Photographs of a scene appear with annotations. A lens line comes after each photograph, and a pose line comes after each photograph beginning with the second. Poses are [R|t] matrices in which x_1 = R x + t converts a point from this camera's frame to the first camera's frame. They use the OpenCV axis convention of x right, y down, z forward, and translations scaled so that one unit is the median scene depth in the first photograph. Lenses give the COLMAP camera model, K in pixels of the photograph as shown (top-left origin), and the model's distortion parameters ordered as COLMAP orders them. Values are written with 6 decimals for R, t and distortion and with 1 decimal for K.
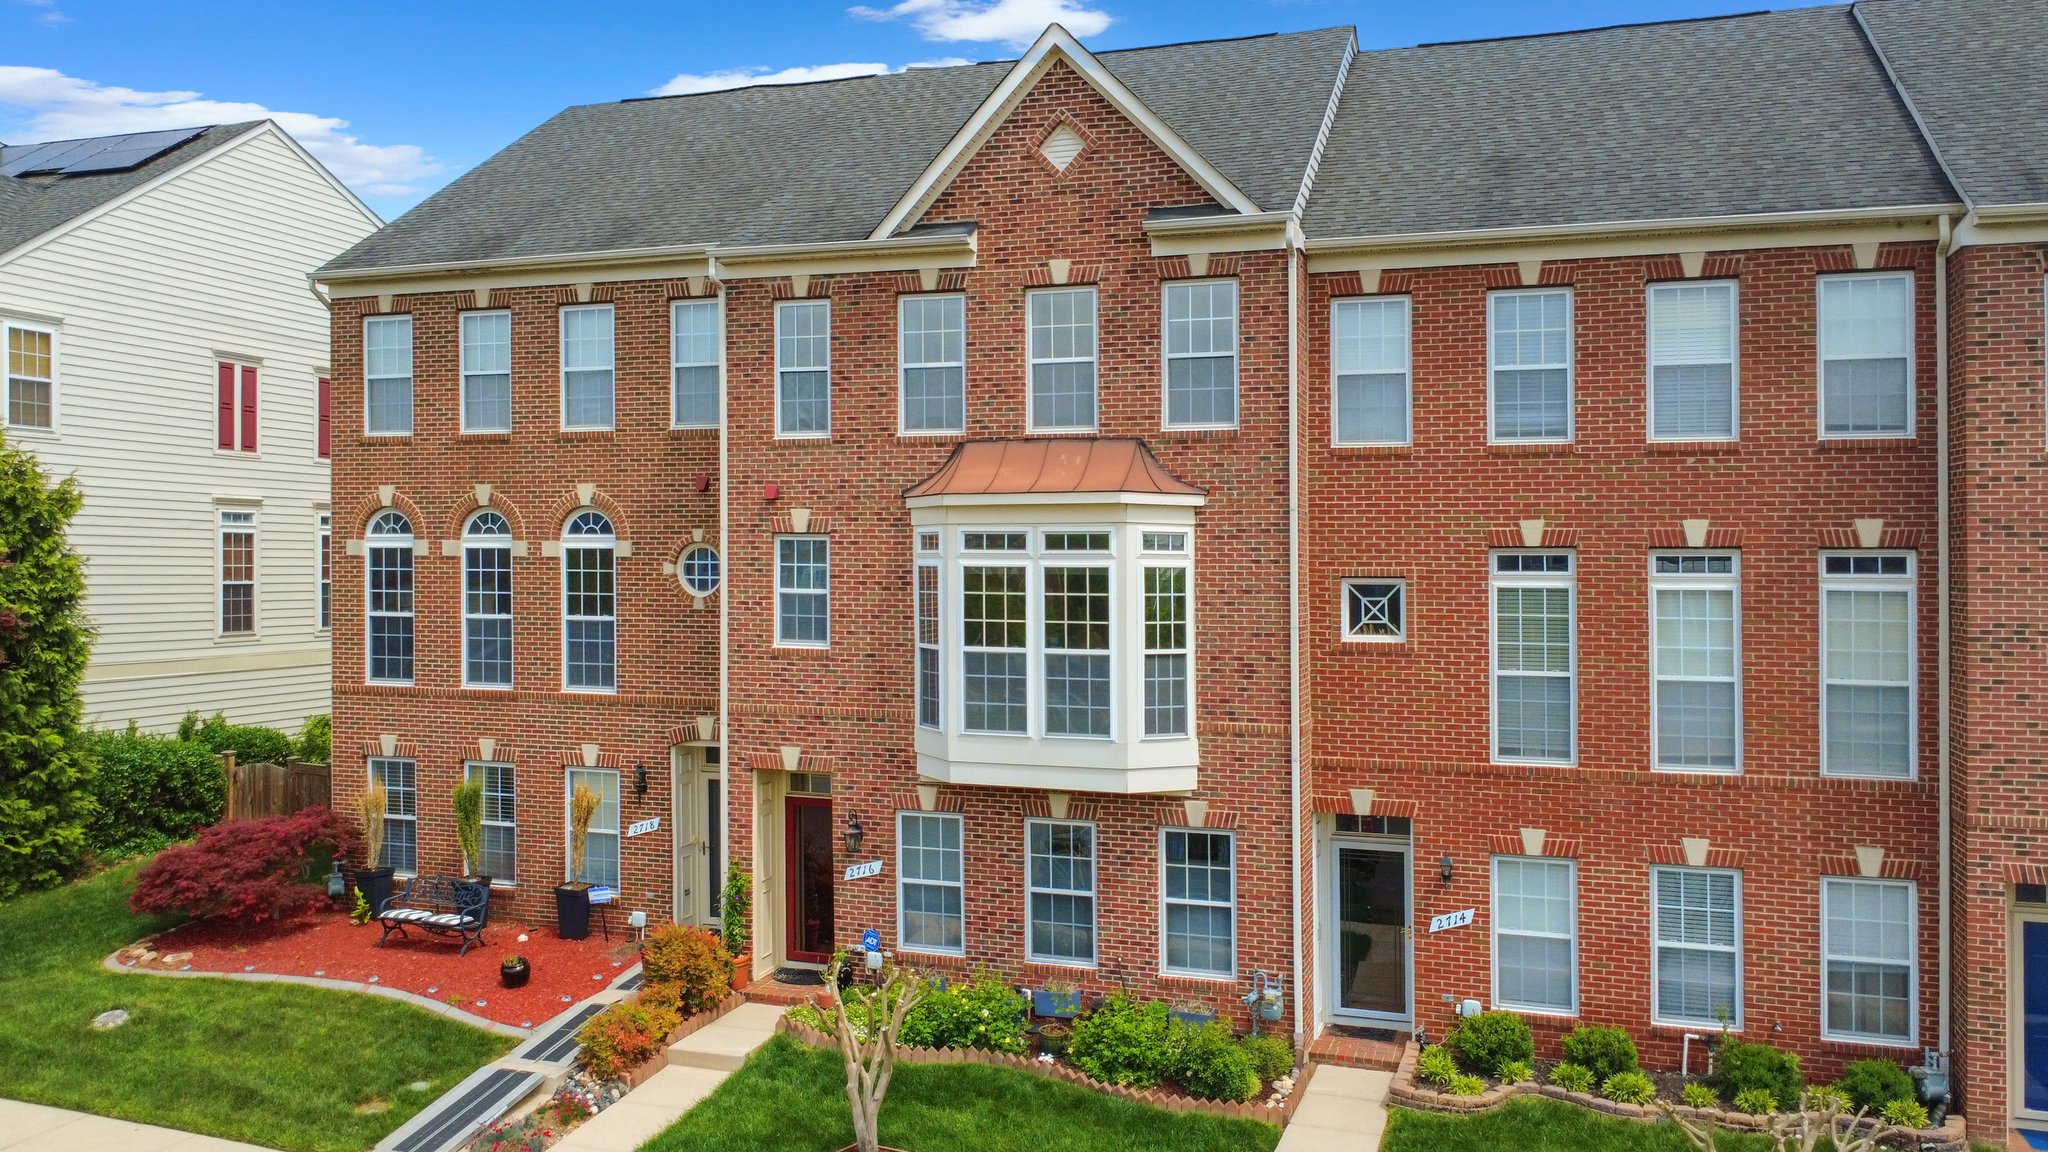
lens RADIAL K [[1709.5, 0, 1024.0], [0, 1709.5, 576.0], [0, 0, 1]] dist [0.022983, -0.005587]
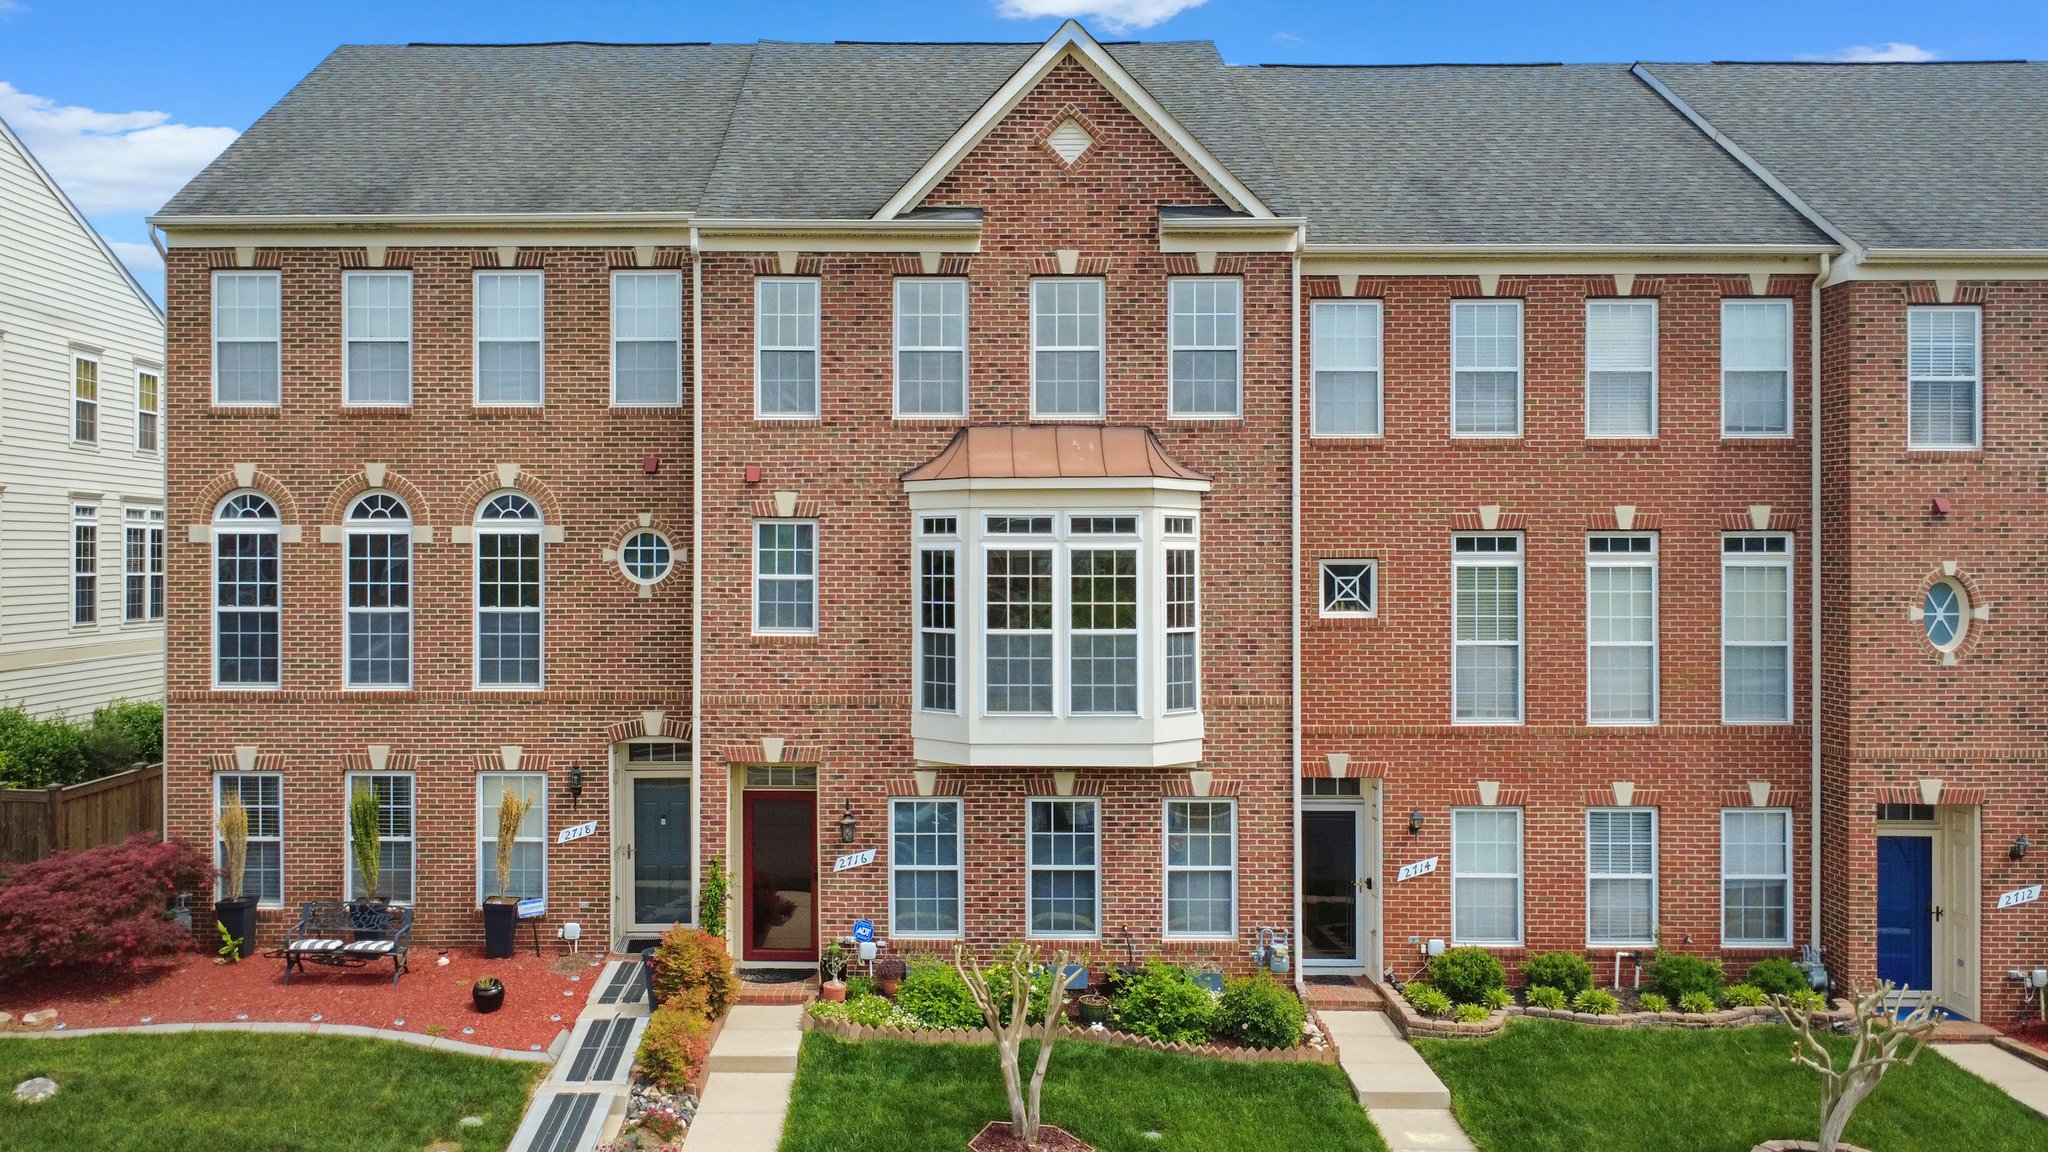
lens RADIAL K [[1709.5, 0, 1024.0], [0, 1709.5, 576.0], [0, 0, 1]] dist [0.022983, -0.005587]
pose [[0.943924, -0.008498, 0.330053, -0.347231], [0.008176, 0.999964, 0.002363, 0.007706], [-0.330061, 0.000468, 0.943959, 0.042009]]
